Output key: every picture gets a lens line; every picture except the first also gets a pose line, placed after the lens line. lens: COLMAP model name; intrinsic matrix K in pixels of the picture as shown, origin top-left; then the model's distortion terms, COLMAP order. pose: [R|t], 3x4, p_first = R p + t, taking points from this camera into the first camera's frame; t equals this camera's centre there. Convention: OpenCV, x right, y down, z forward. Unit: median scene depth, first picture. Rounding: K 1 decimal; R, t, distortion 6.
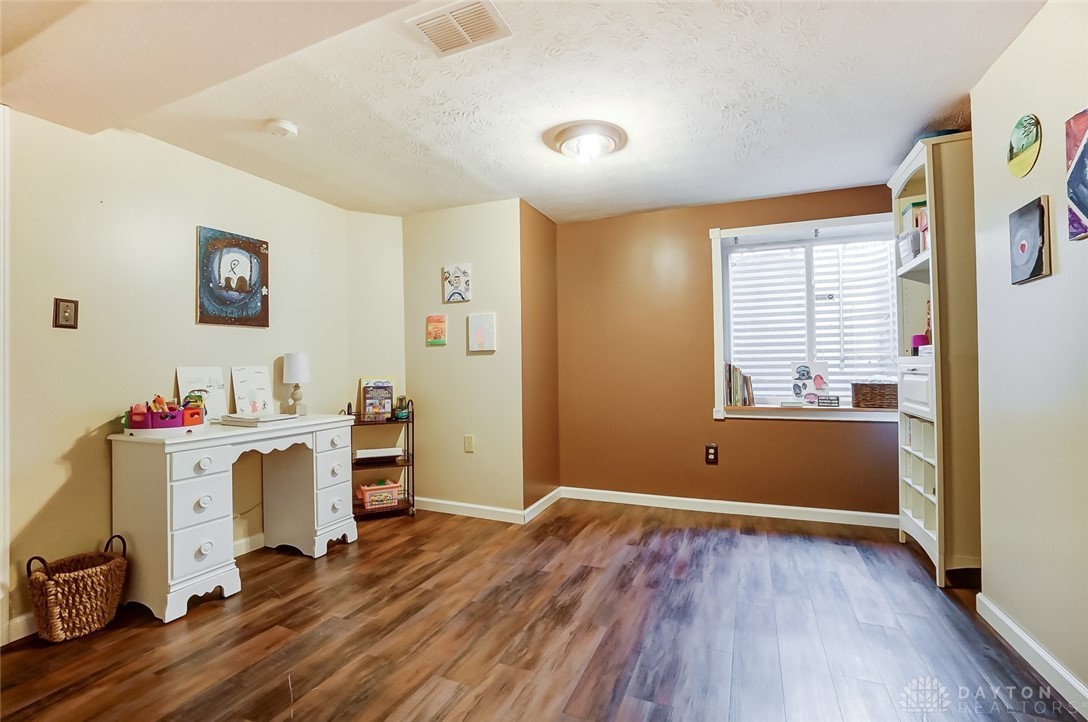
lens RADIAL K [[490.8, 0, 537.5], [0, 490.8, 359.3], [0, 0, 1]] dist [-0.066915, 0.027409]
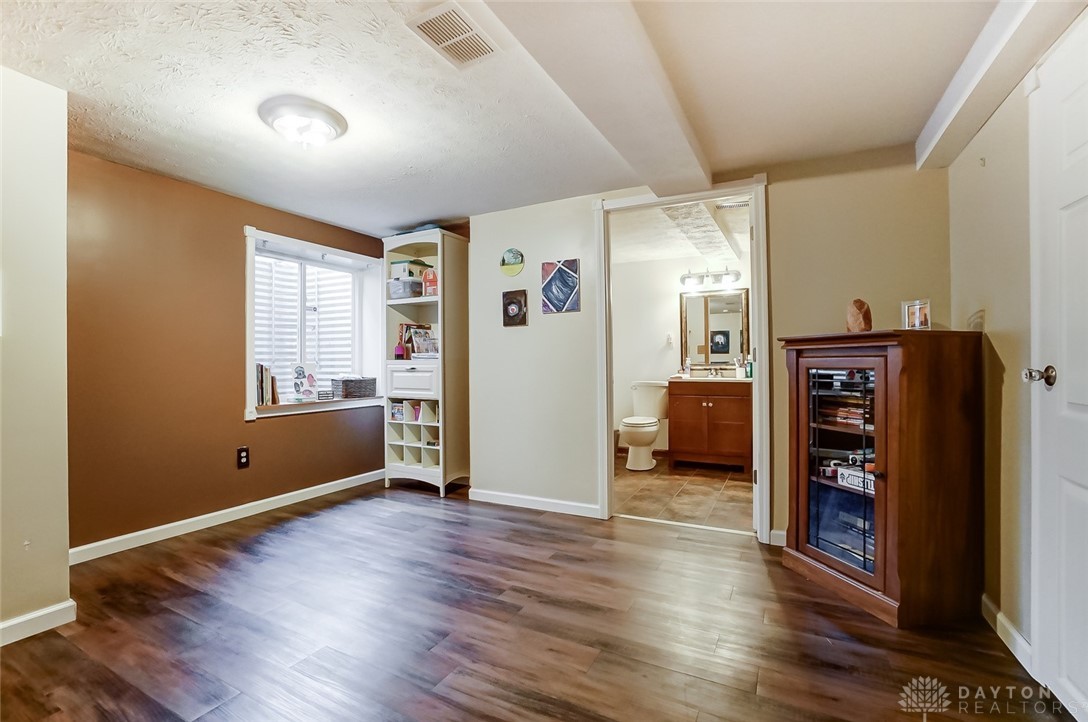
lens RADIAL K [[490.8, 0, 537.5], [0, 490.8, 359.3], [0, 0, 1]] dist [-0.066915, 0.027409]
pose [[0.071338, 0.016582, 0.997314, -0.574986], [-0.010508, 0.999819, -0.015872, 0.009331], [-0.997397, -0.009347, 0.071499, 0.362109]]
